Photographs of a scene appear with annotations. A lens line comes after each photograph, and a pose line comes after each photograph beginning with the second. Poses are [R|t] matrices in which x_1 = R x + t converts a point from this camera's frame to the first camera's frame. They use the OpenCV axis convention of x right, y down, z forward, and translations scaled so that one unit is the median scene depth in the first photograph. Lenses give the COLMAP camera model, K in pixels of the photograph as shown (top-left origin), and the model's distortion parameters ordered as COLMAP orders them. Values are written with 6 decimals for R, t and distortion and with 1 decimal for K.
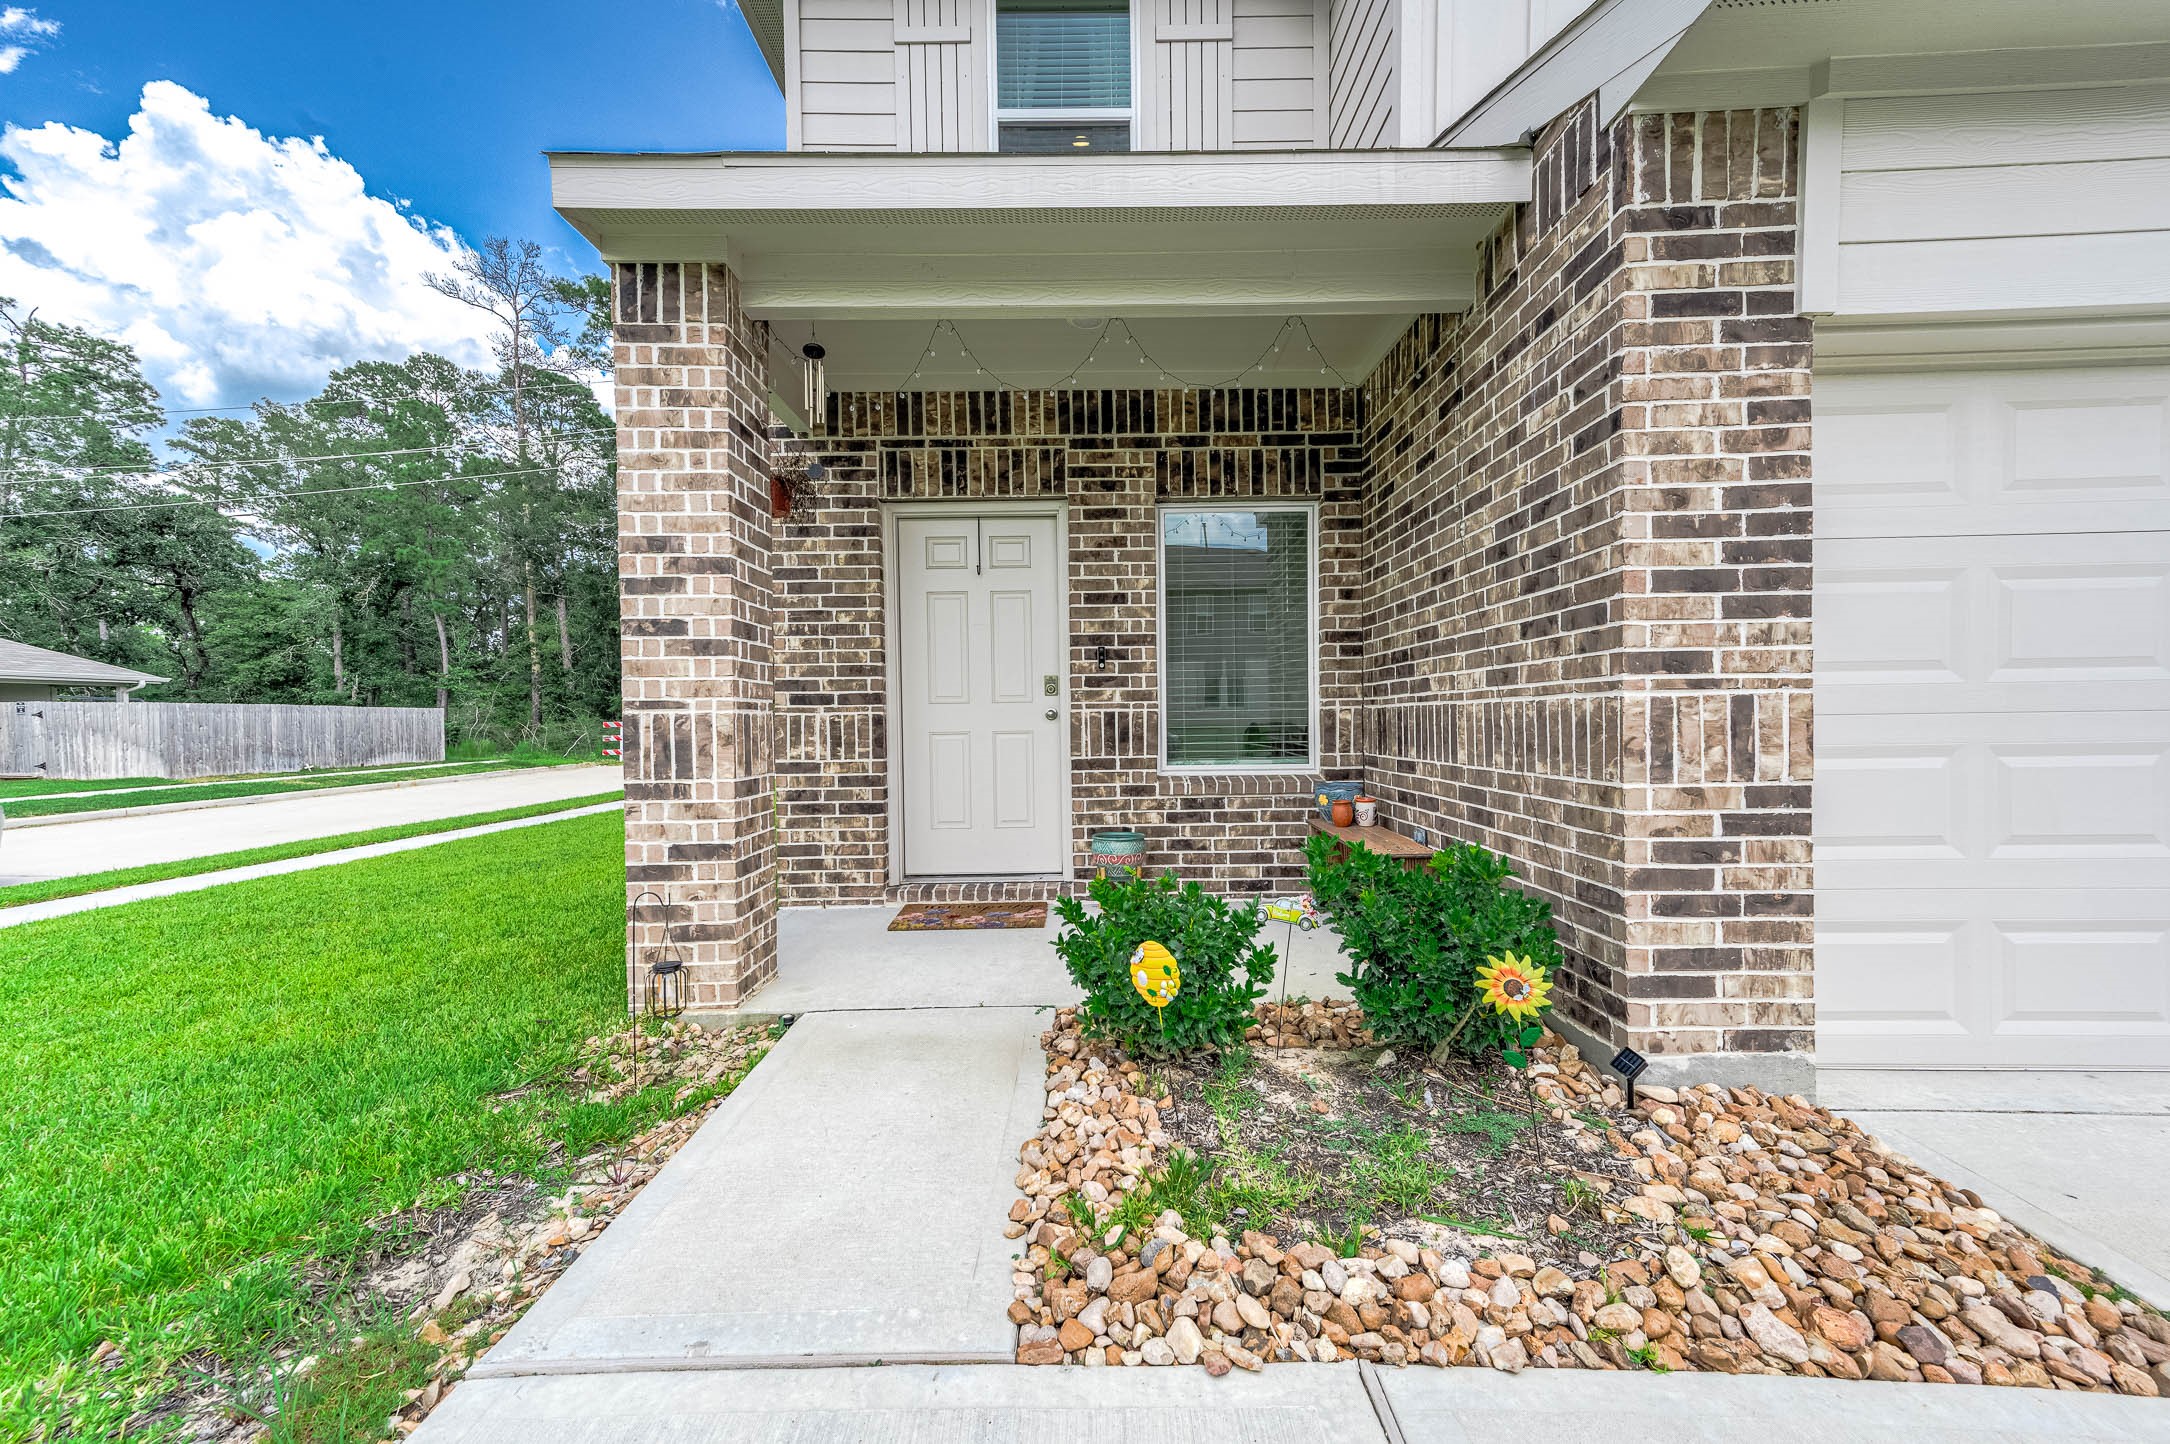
lens RADIAL K [[850.8, 0, 1090.3], [0, 850.8, 732.1], [0, 0, 1]] dist [0.019962, 0.000458]
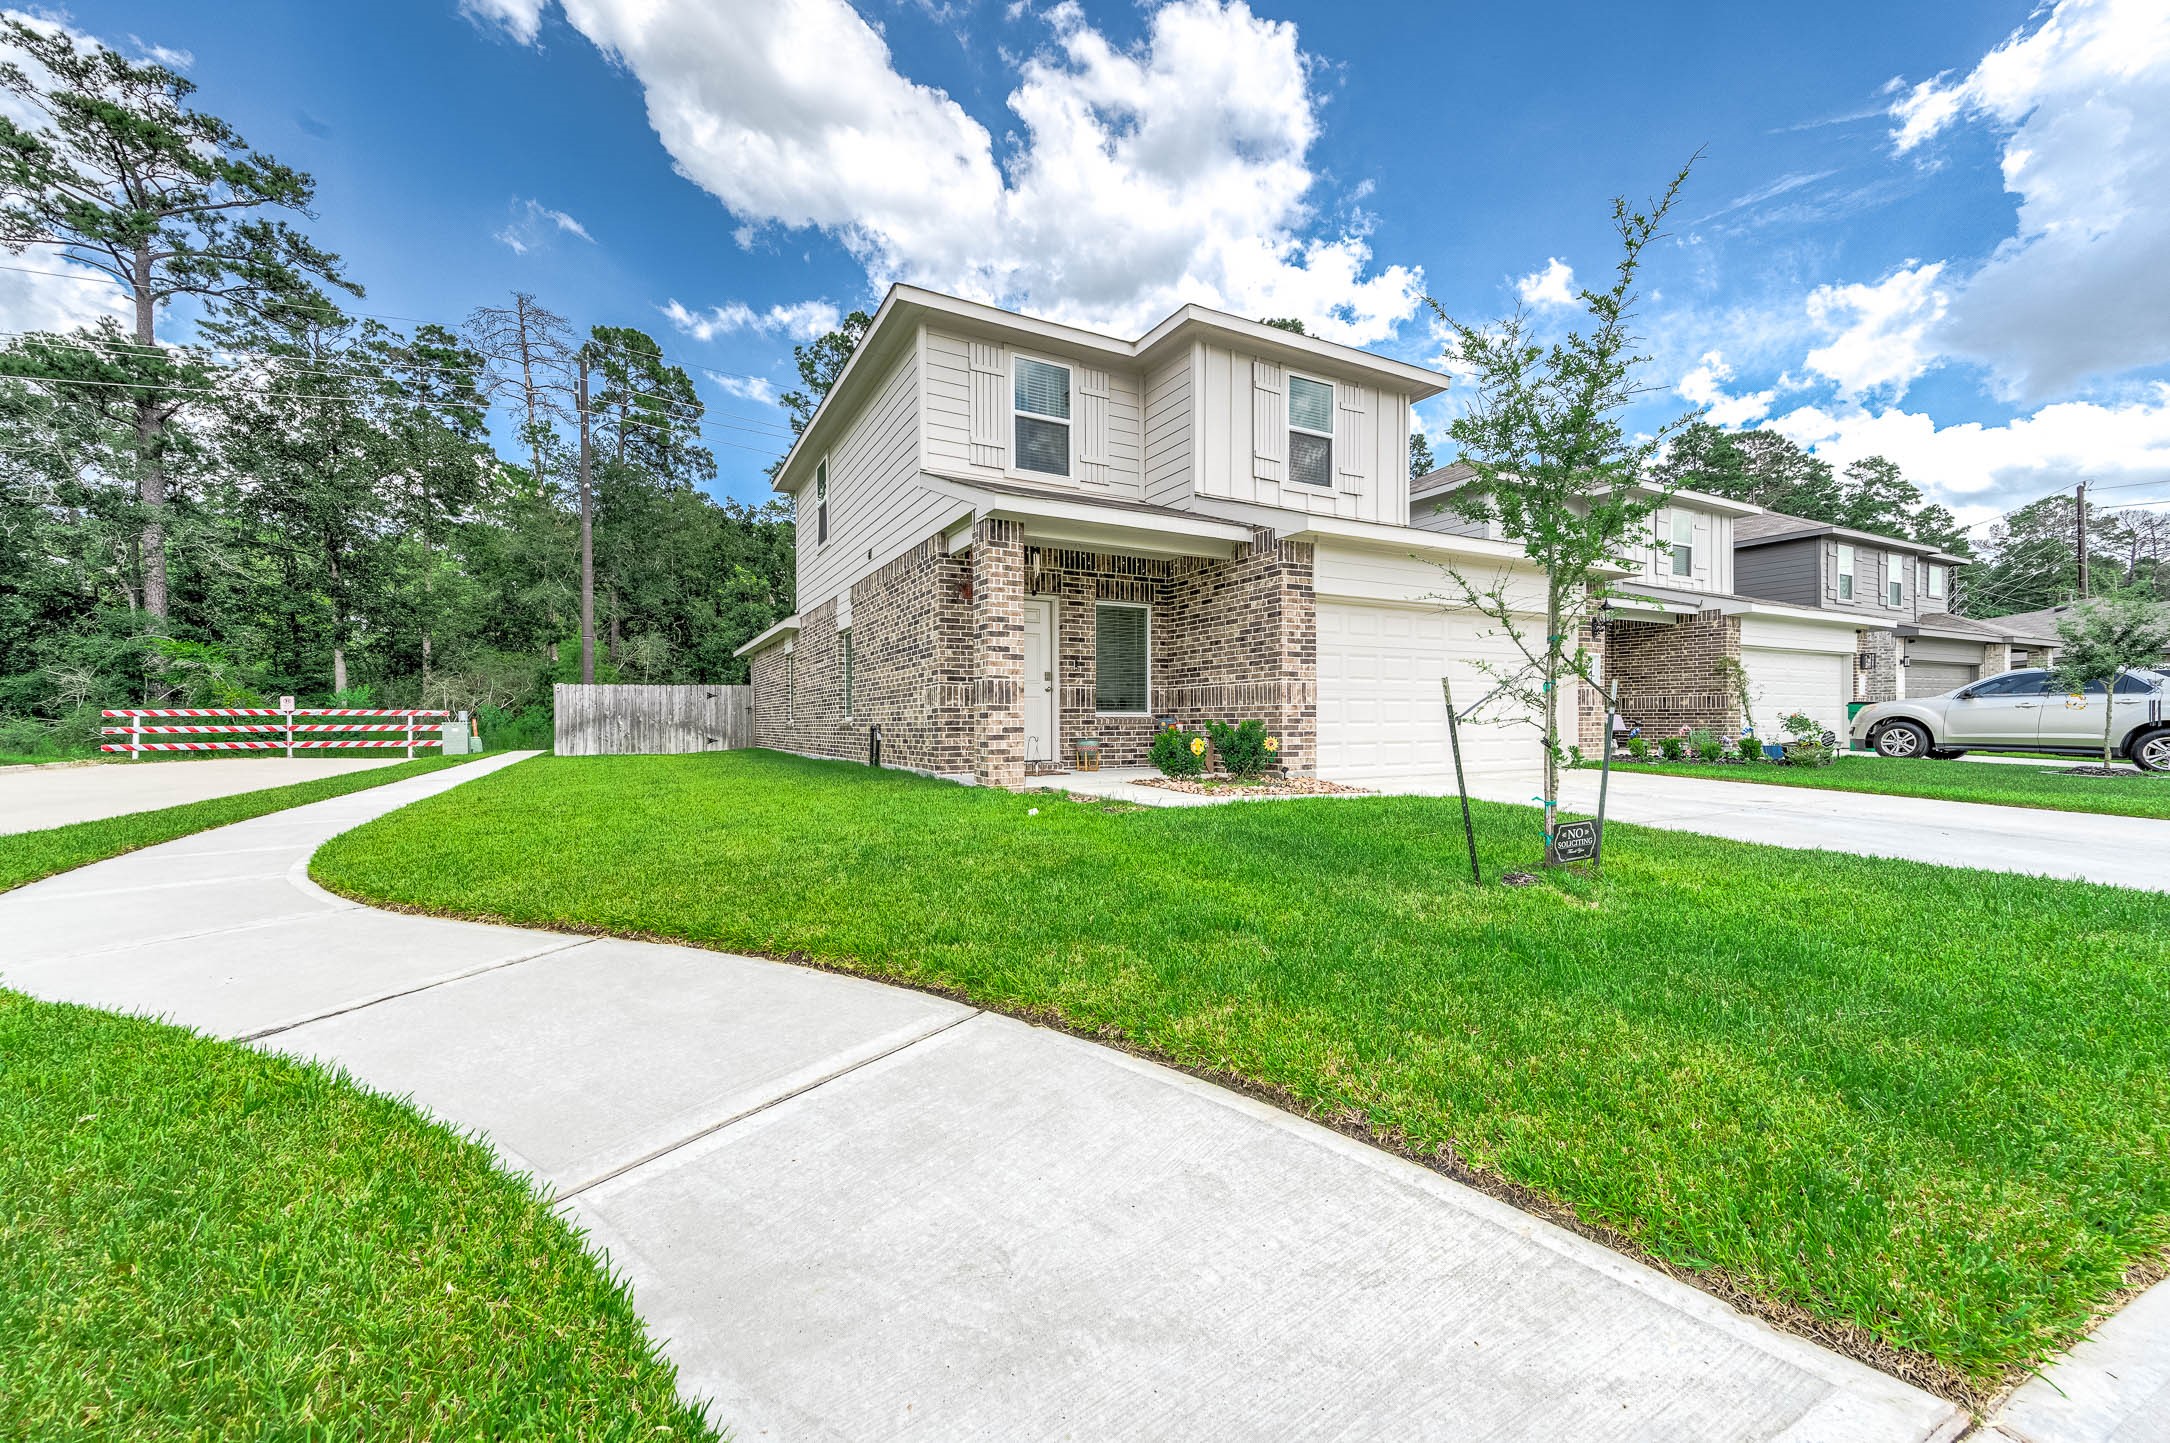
lens RADIAL K [[850.8, 0, 1088.3], [0, 850.8, 733.3], [0, 0, 1]] dist [0.019962, 0.000458]
pose [[0.877511, 0.002662, 0.479550, -1.074766], [0.000859, 0.999974, -0.007123, 0.116721], [-0.479556, 0.006662, 0.877486, -1.063525]]
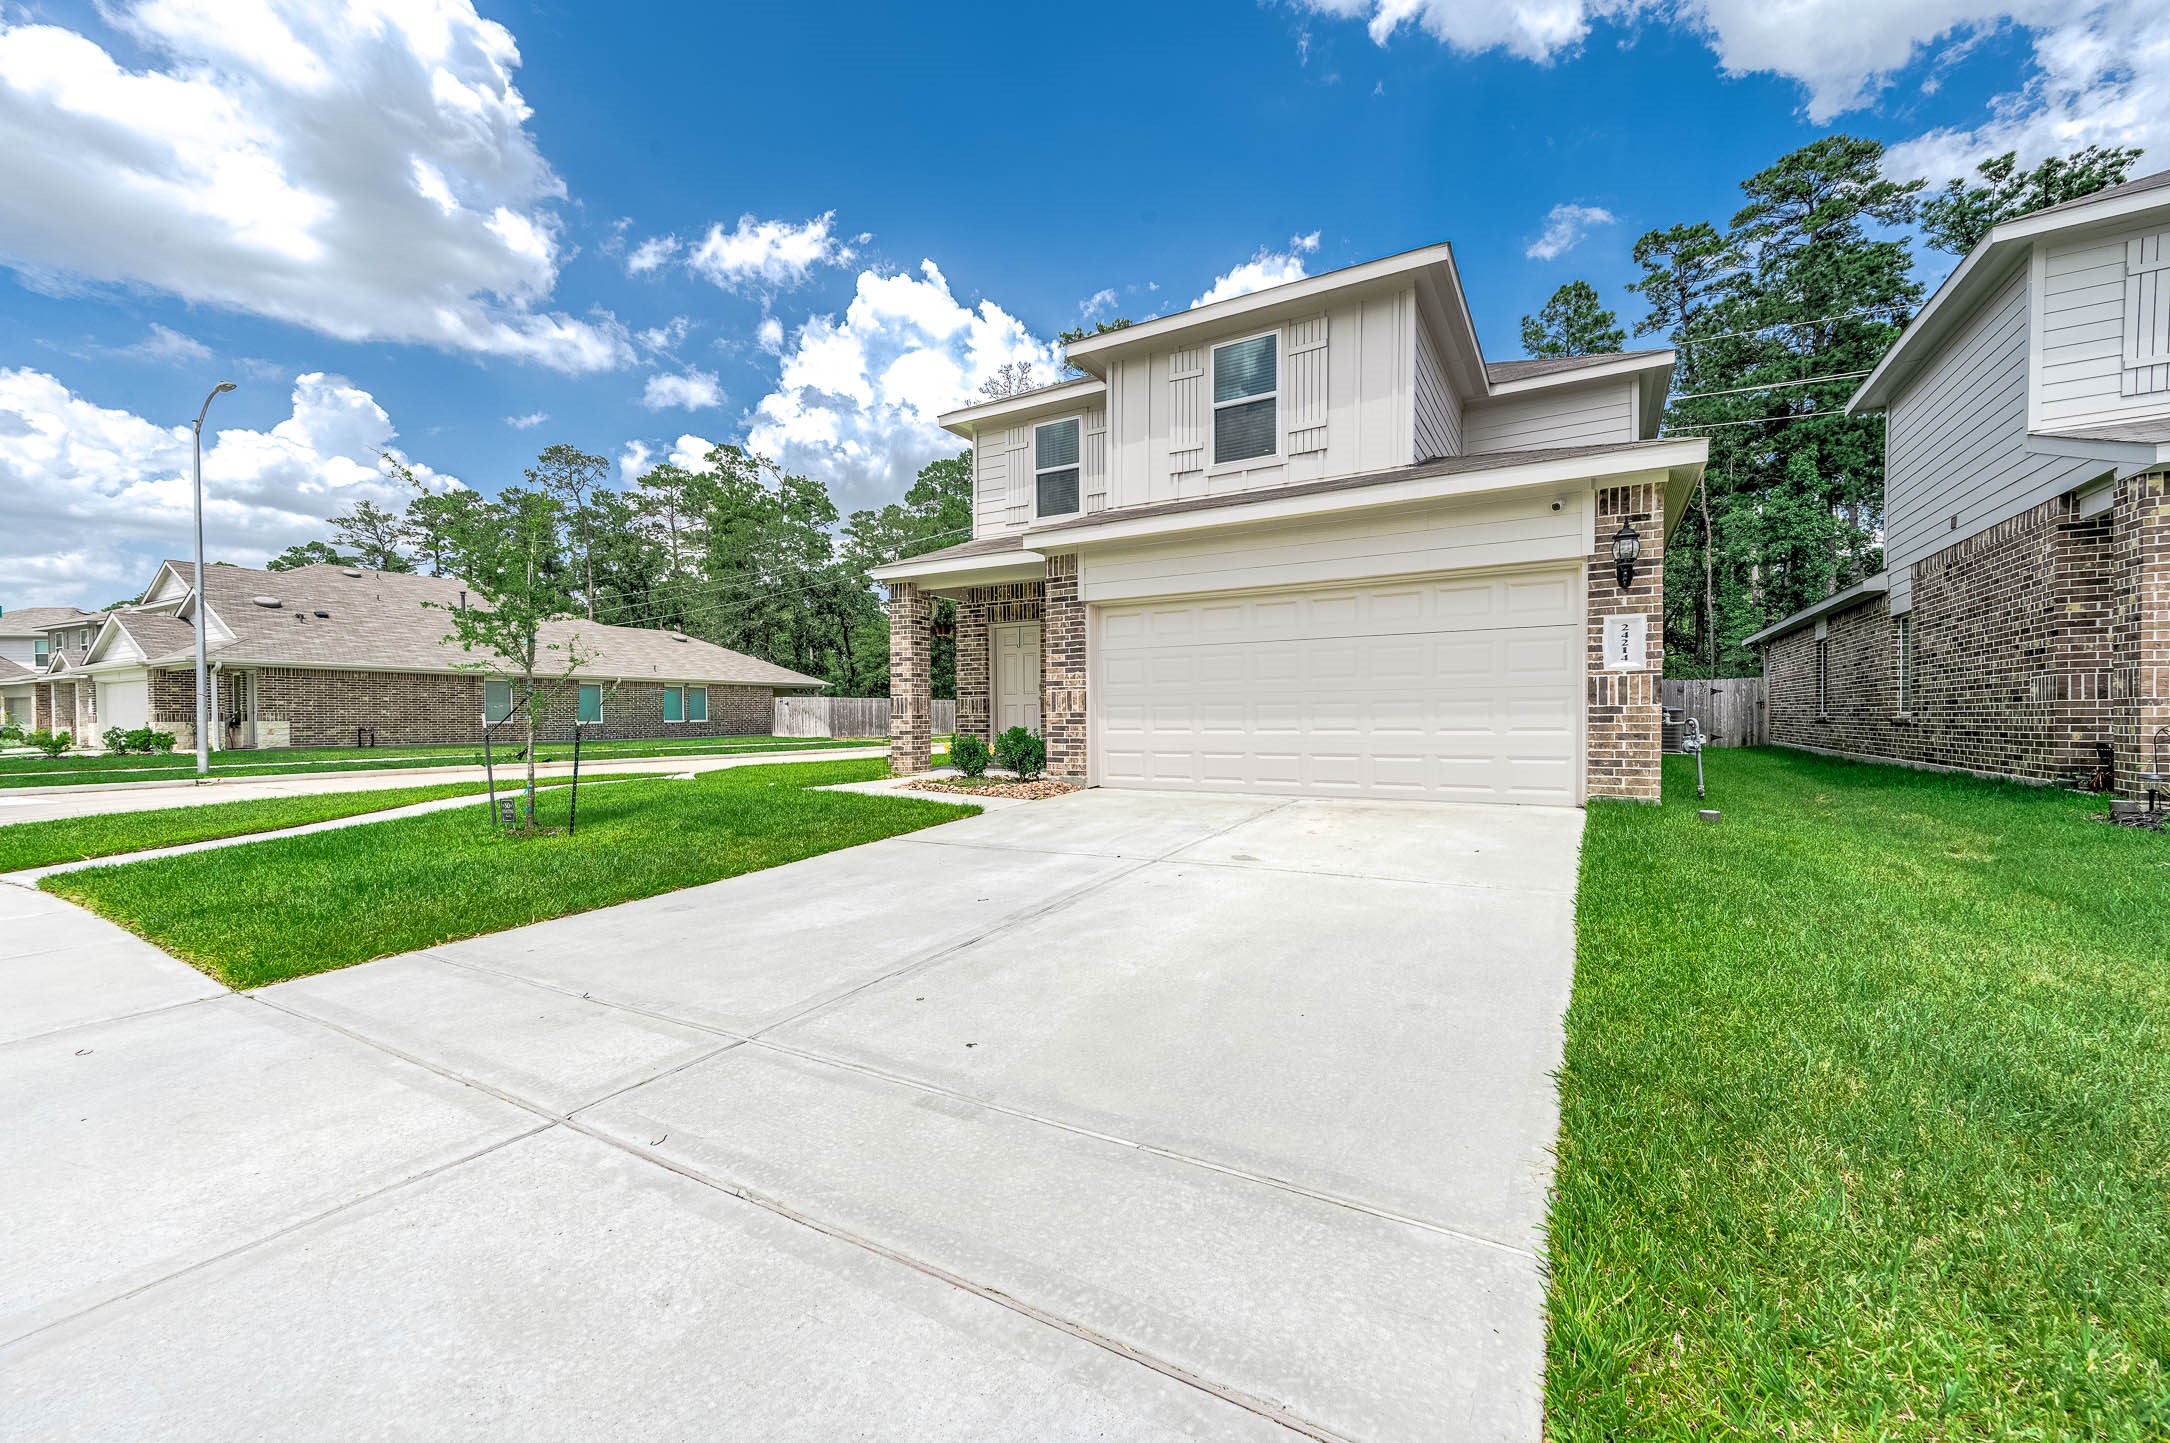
lens RADIAL K [[850.8, 0, 1090.7], [0, 850.8, 725.0], [0, 0, 1]] dist [0.019962, 0.000458]
pose [[0.862305, 0.012012, -0.506246, 1.520984], [-0.011903, 0.999923, 0.003451, 0.055771], [0.506249, 0.003050, 0.862382, -1.303207]]
